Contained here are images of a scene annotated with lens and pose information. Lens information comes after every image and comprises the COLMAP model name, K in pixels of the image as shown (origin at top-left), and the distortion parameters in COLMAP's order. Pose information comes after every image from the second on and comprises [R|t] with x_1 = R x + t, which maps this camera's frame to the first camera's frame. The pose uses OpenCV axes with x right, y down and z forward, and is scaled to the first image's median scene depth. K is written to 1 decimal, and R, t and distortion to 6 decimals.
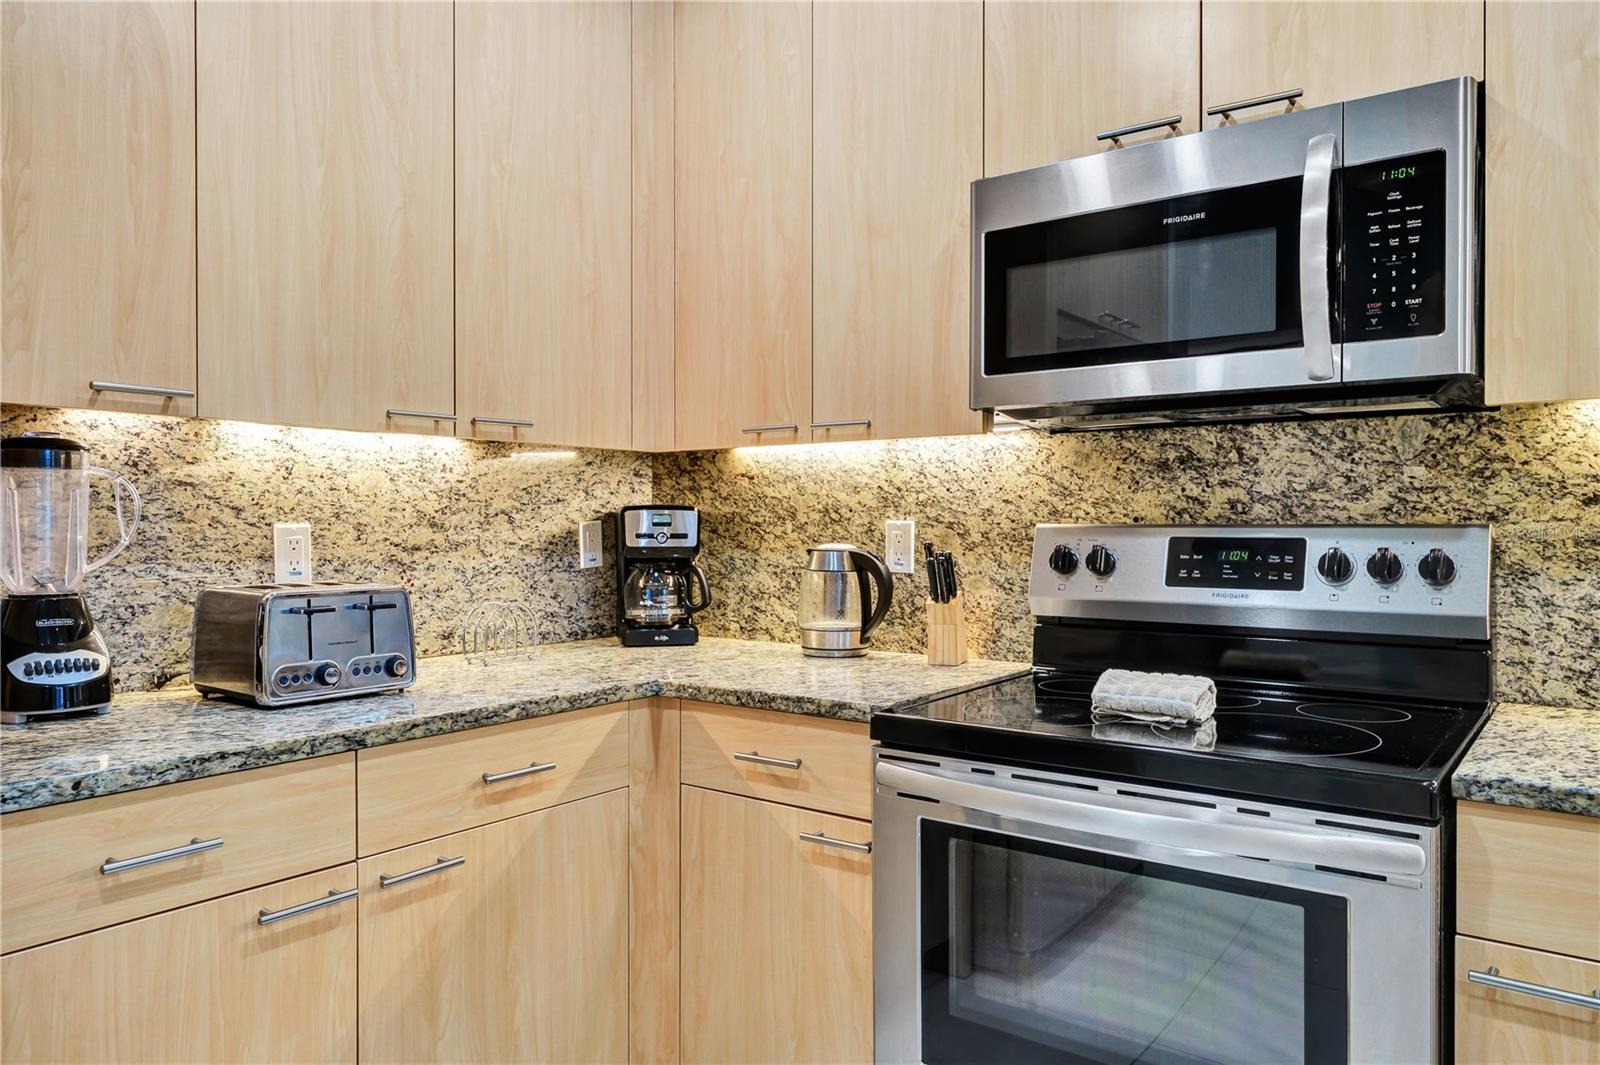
lens RADIAL K [[1089.4, 0, 798.2], [0, 1089.4, 532.5], [0, 0, 1]] dist [0.002922, 0.000780]
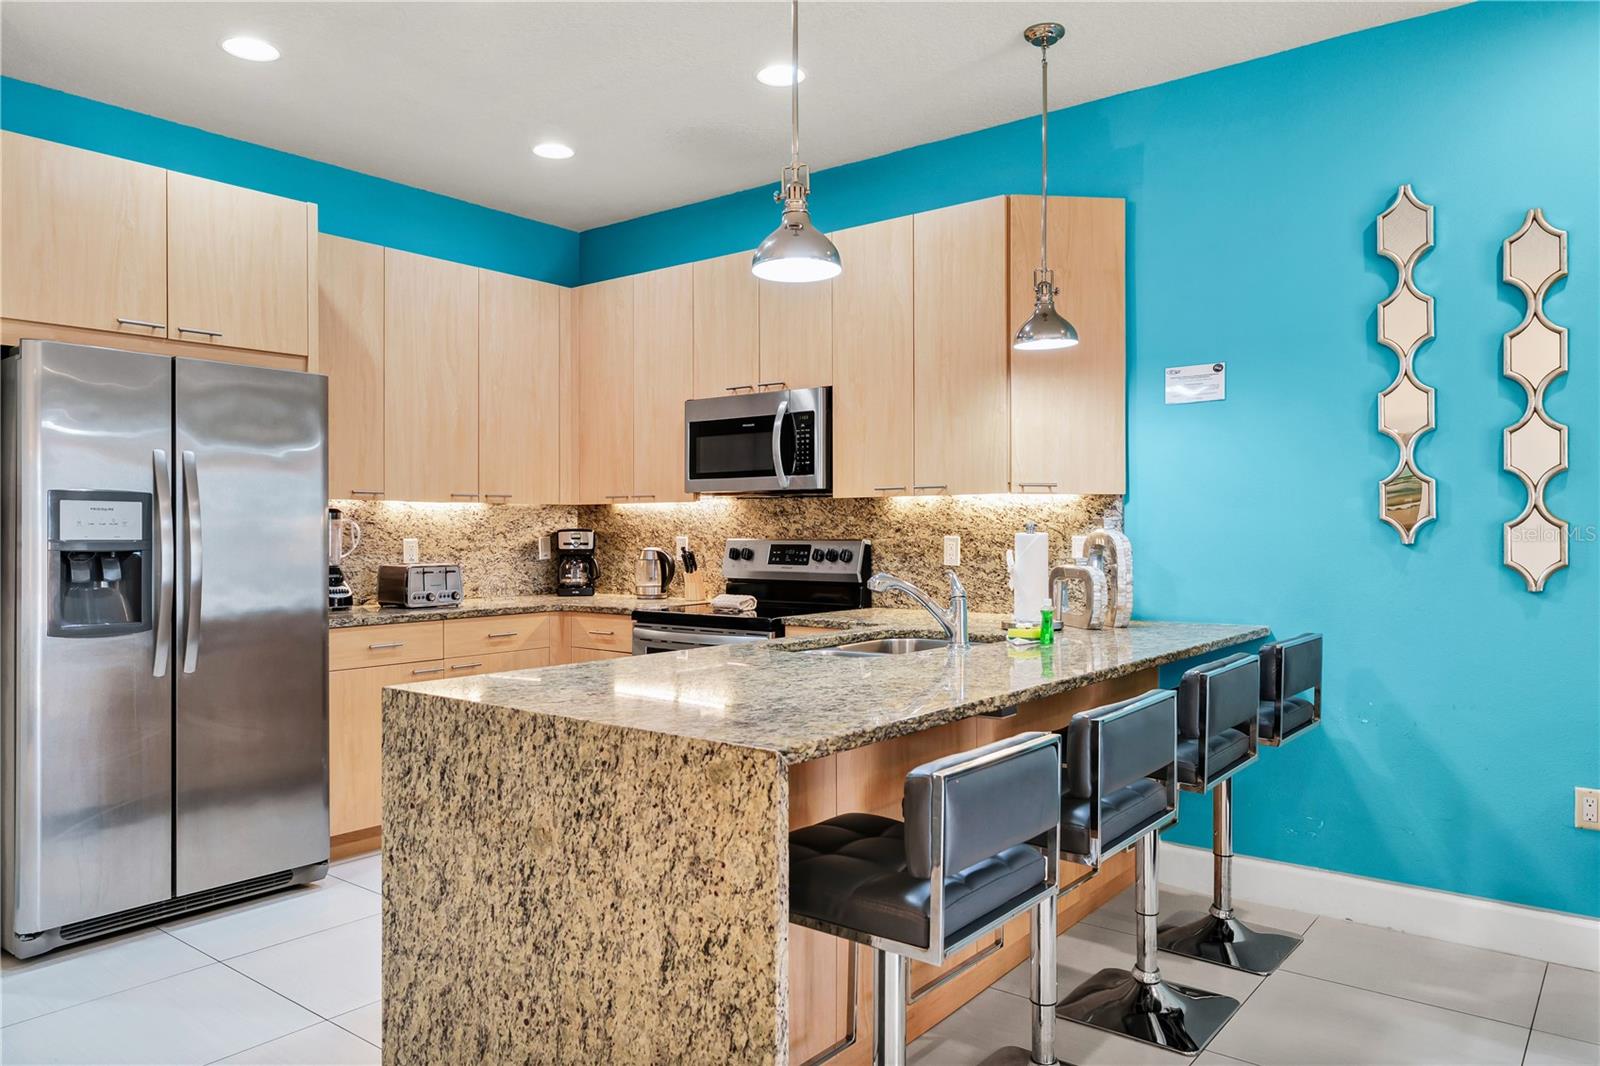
lens RADIAL K [[1101.4, 0, 794.9], [0, 1101.4, 531.1], [0, 0, 1]] dist [0.006734, 0.005128]
pose [[0.999579, -0.001441, -0.028988, 0.463811], [0.001234, 0.999974, -0.007158, -0.007364], [0.028998, 0.007119, 0.999554, -1.444155]]
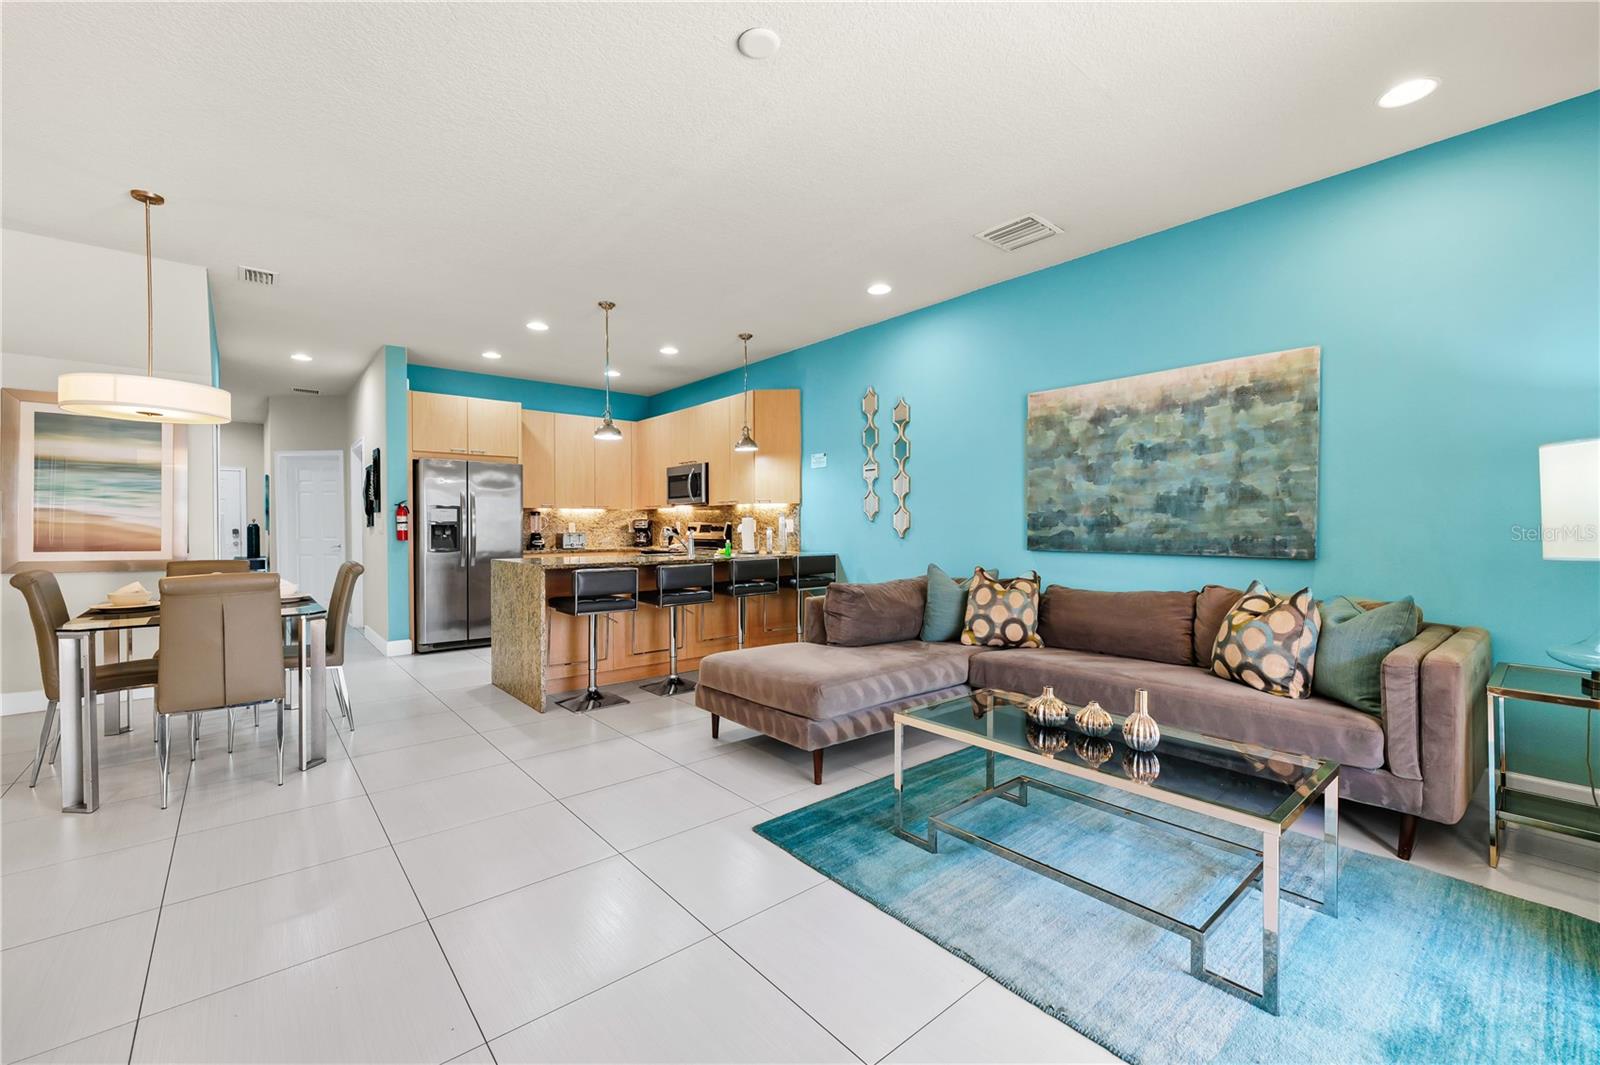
lens RADIAL K [[663.9, 0, 794.8], [0, 663.9, 534.7], [0, 0, 1]] dist [-0.001657, -0.000147]
pose [[0.974522, -0.001494, -0.224287, 1.669778], [0.002123, 0.999994, 0.002565, 0.050856], [0.224282, -0.002976, 0.974520, -2.465985]]
